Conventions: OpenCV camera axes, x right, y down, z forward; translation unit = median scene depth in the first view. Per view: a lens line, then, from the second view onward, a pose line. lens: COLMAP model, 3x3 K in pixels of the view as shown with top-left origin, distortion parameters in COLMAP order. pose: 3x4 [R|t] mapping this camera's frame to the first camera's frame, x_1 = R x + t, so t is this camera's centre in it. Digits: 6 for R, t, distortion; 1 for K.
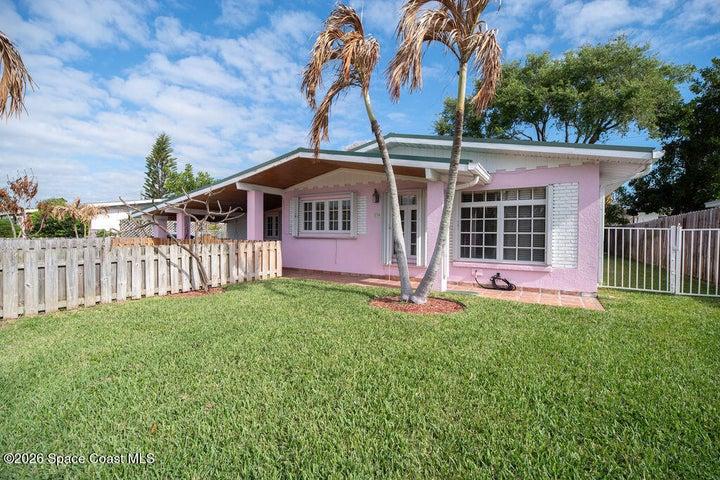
lens RADIAL K [[314.6, 0, 359.2], [0, 314.6, 239.5], [0, 0, 1]] dist [-0.008967, -0.002565]
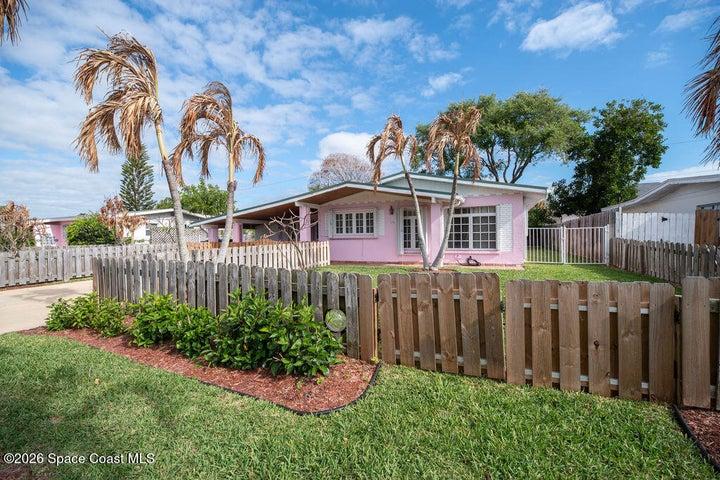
lens RADIAL K [[314.6, 0, 361.6], [0, 314.6, 239.0], [0, 0, 1]] dist [-0.008967, -0.002565]
pose [[0.991023, -0.023857, 0.131549, -0.265955], [0.025035, 0.999660, -0.007303, 0.008600], [-0.131330, 0.010531, 0.991283, -0.445972]]
